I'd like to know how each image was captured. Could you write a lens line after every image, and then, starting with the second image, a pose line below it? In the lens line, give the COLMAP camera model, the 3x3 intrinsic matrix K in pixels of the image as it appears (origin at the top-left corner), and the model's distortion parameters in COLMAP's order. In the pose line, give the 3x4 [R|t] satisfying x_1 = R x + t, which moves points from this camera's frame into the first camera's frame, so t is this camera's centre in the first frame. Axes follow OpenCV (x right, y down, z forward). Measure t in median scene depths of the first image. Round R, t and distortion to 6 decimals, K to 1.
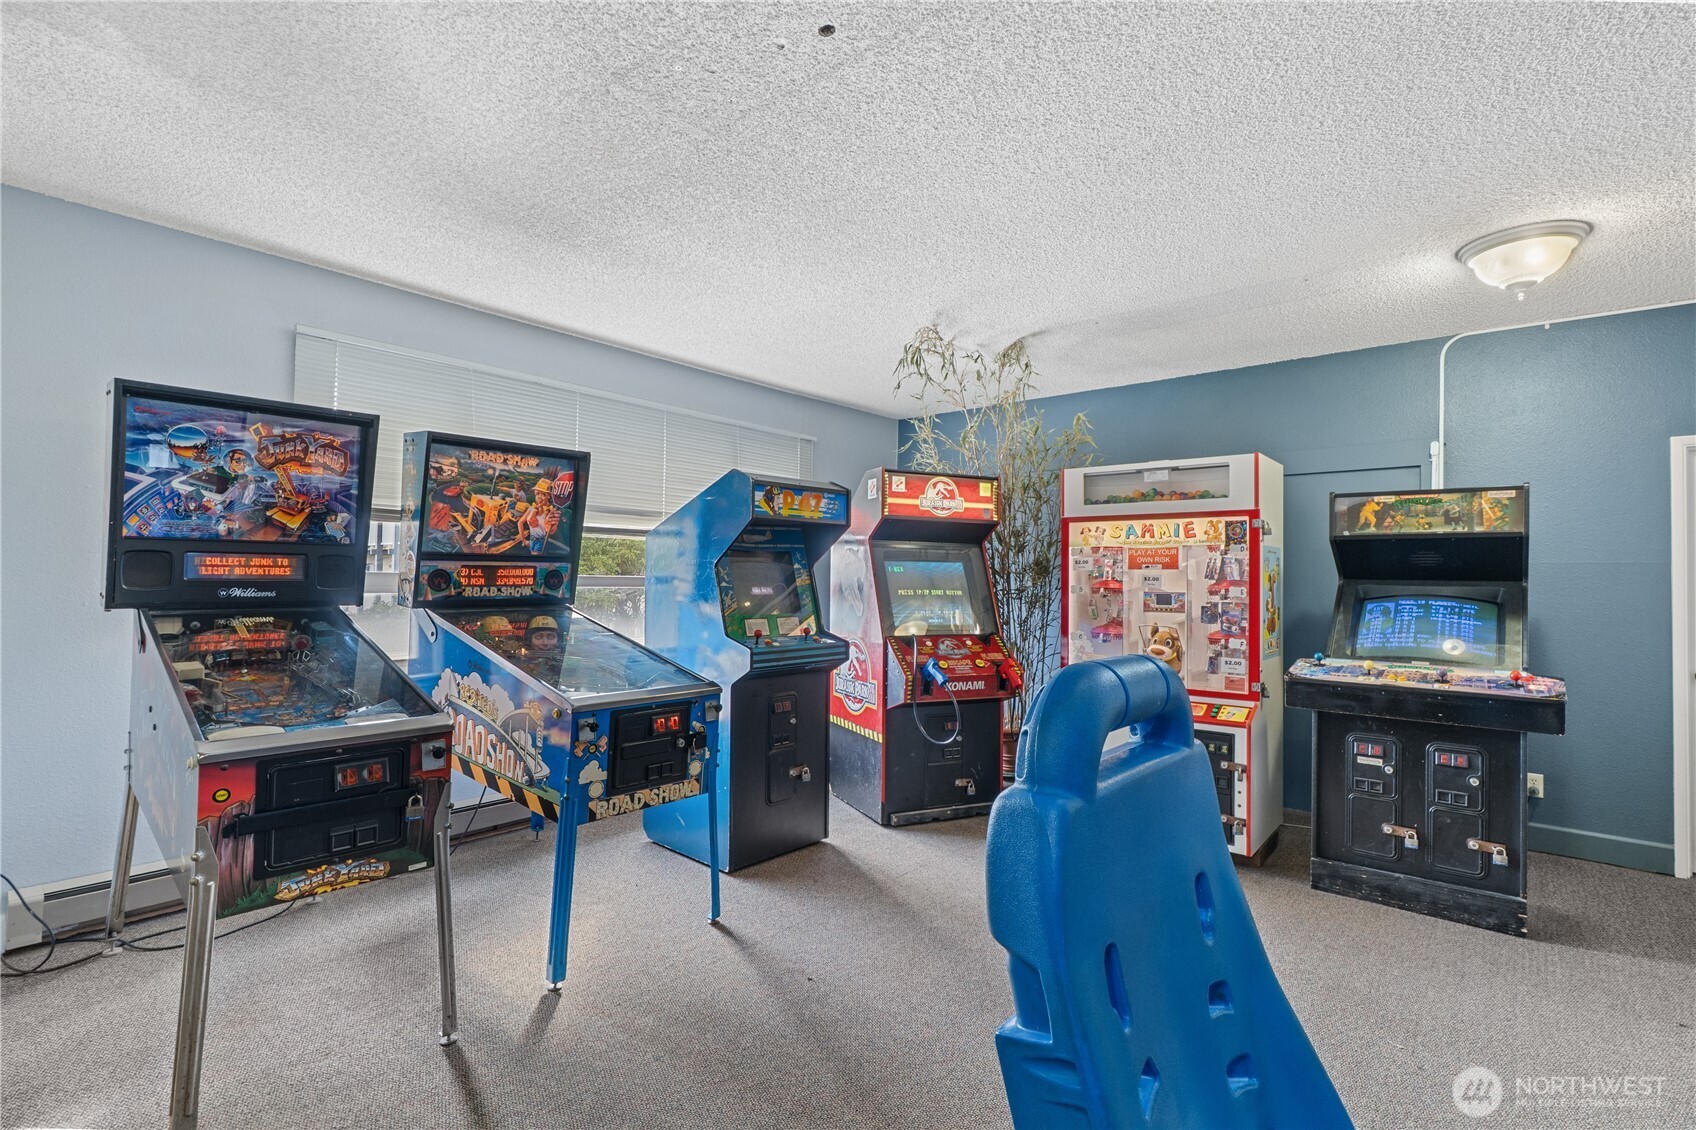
lens RADIAL K [[787.8, 0, 848.0], [0, 787.8, 565.0], [0, 0, 1]] dist [-0.008794, 0.001659]
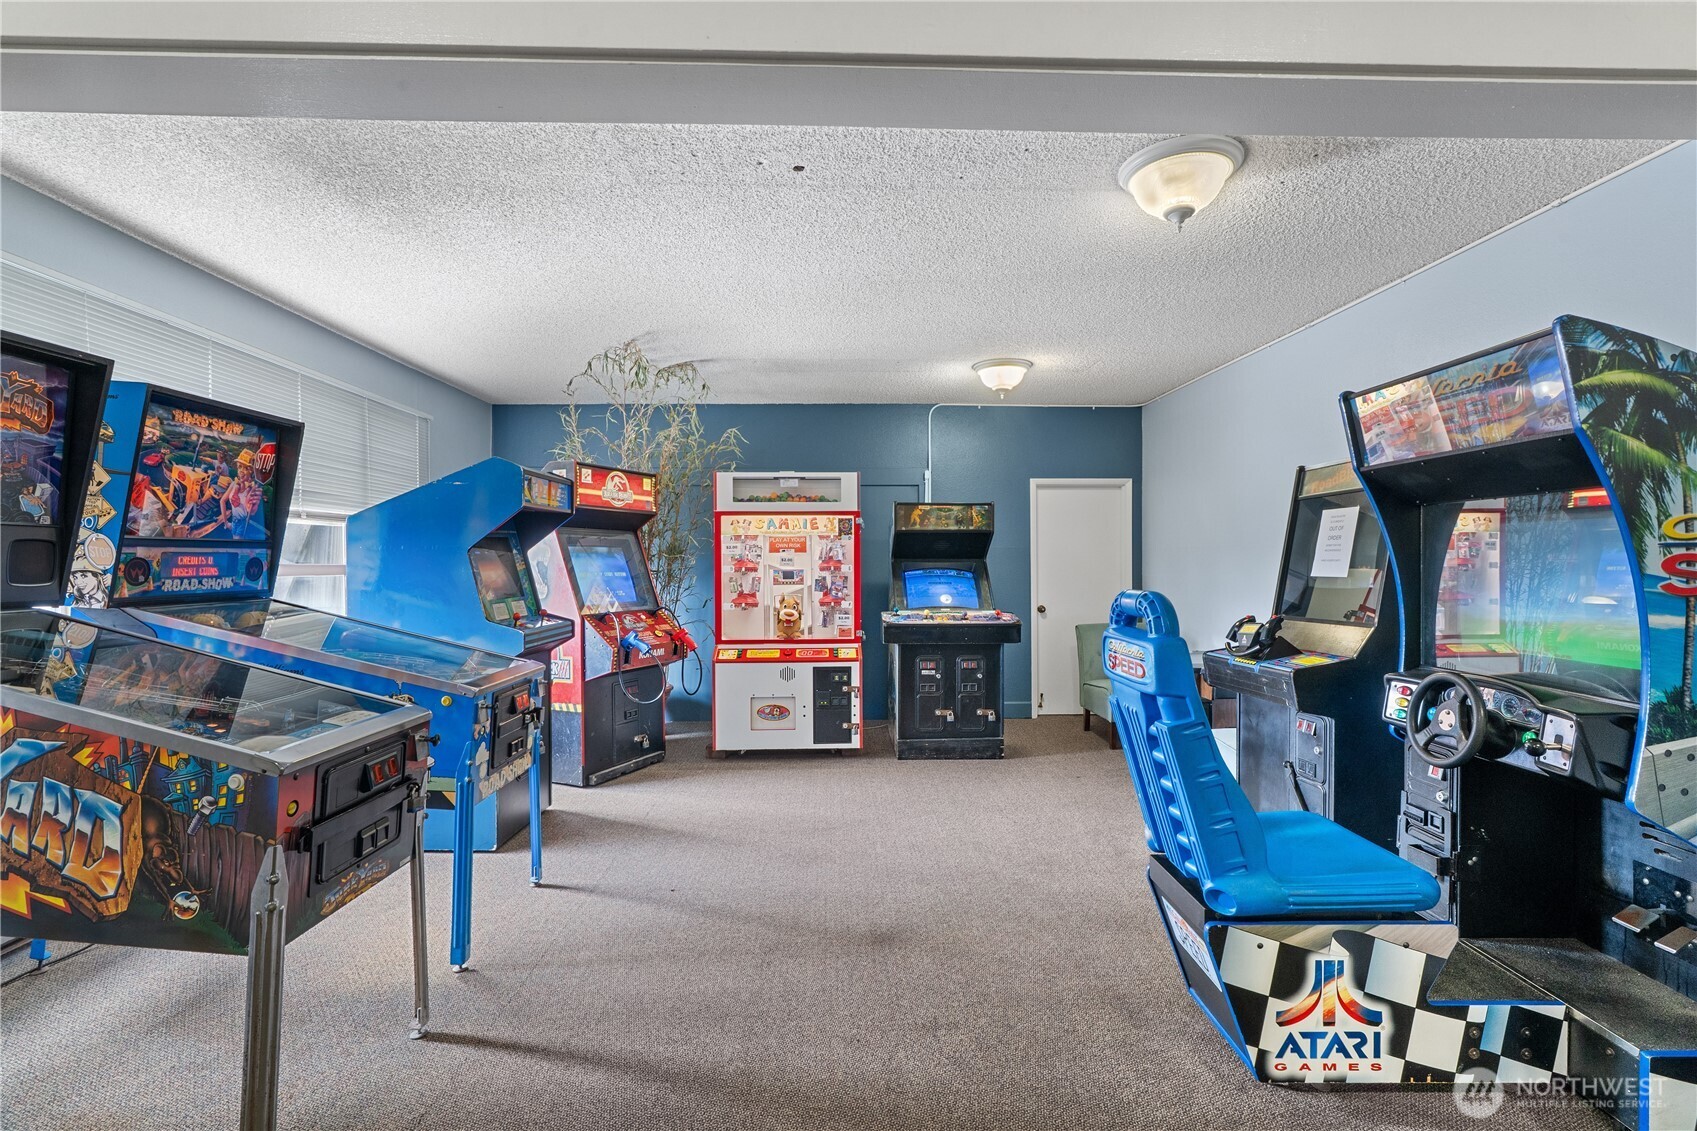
lens RADIAL K [[759.6, 0, 848.5], [0, 759.6, 565.5], [0, 0, 1]] dist [-0.012902, 0.004790]
pose [[0.746665, -0.016555, 0.664994, -0.449792], [0.001542, 0.999731, 0.023156, -0.002844], [-0.665198, -0.016265, 0.746489, -0.037219]]
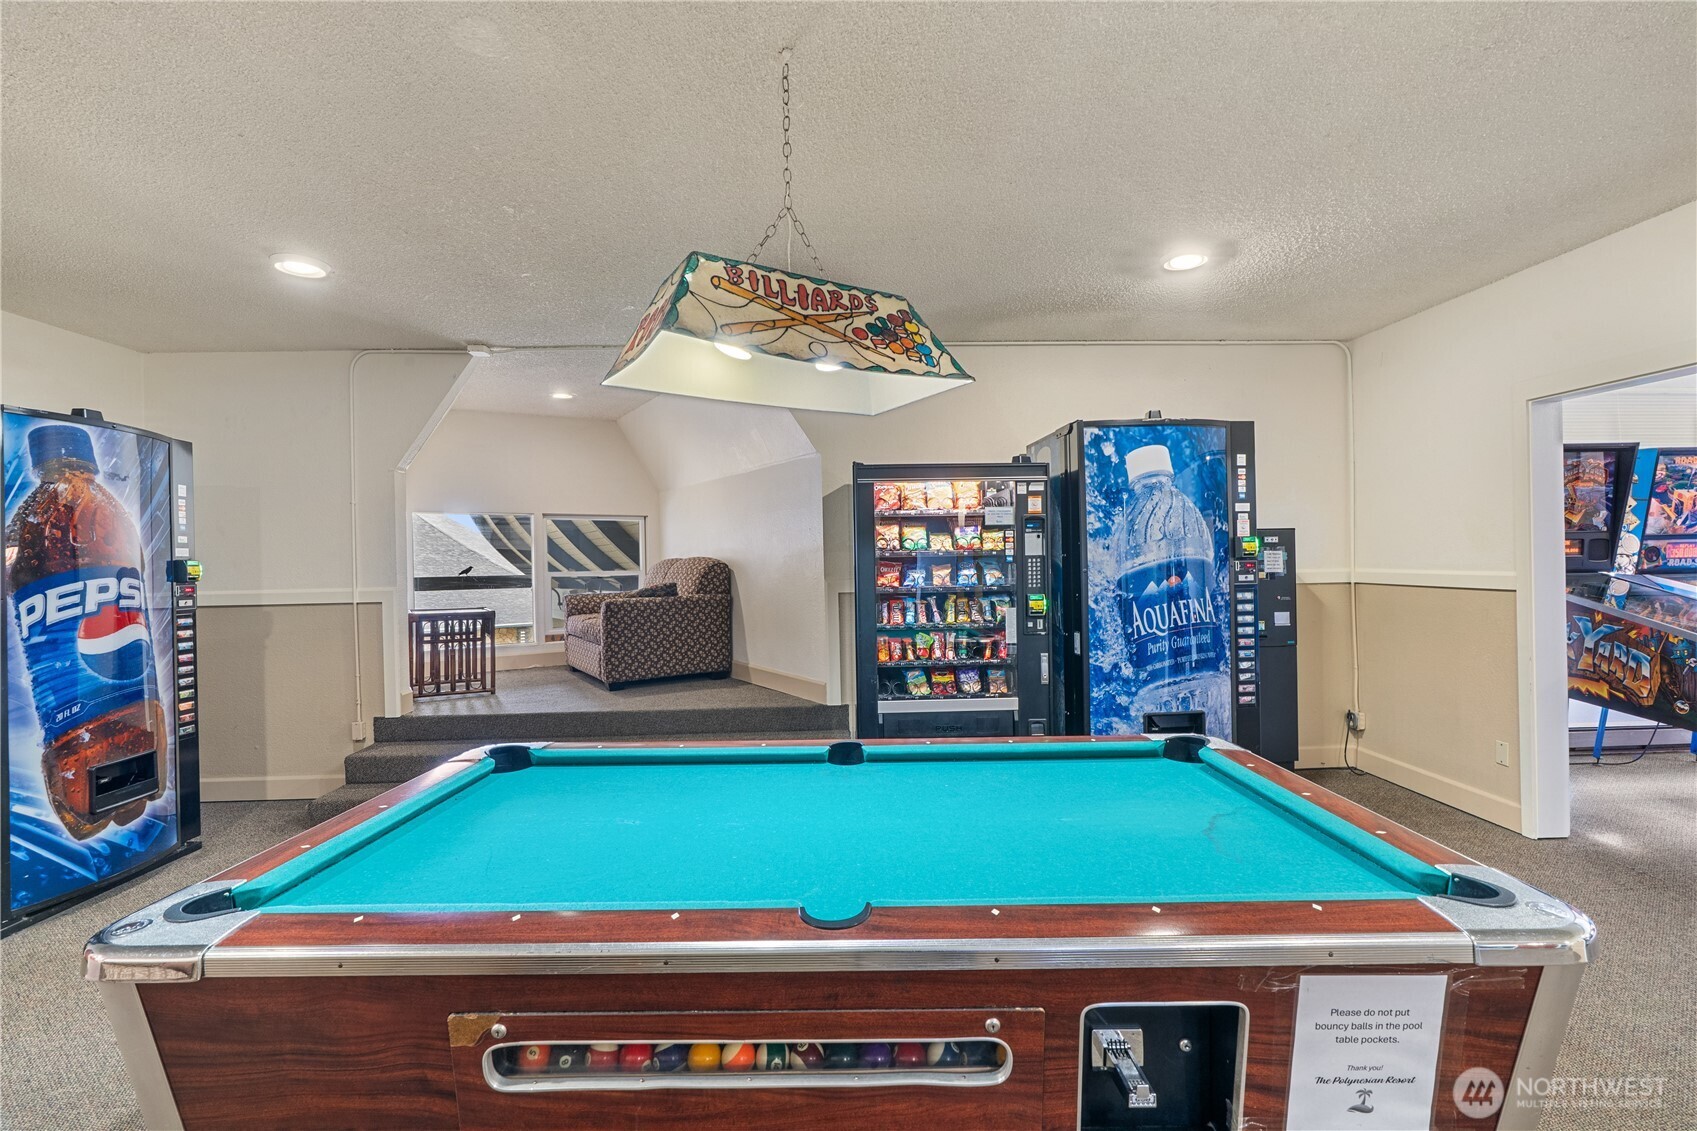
lens RADIAL K [[759.6, 0, 848.5], [0, 759.6, 565.5], [0, 0, 1]] dist [-0.012902, 0.004790]
pose [[0.672241, -0.019312, -0.740080, -0.449902], [0.035882, 0.999335, 0.006515, -0.018414], [0.739462, -0.030935, 0.672487, -0.857437]]
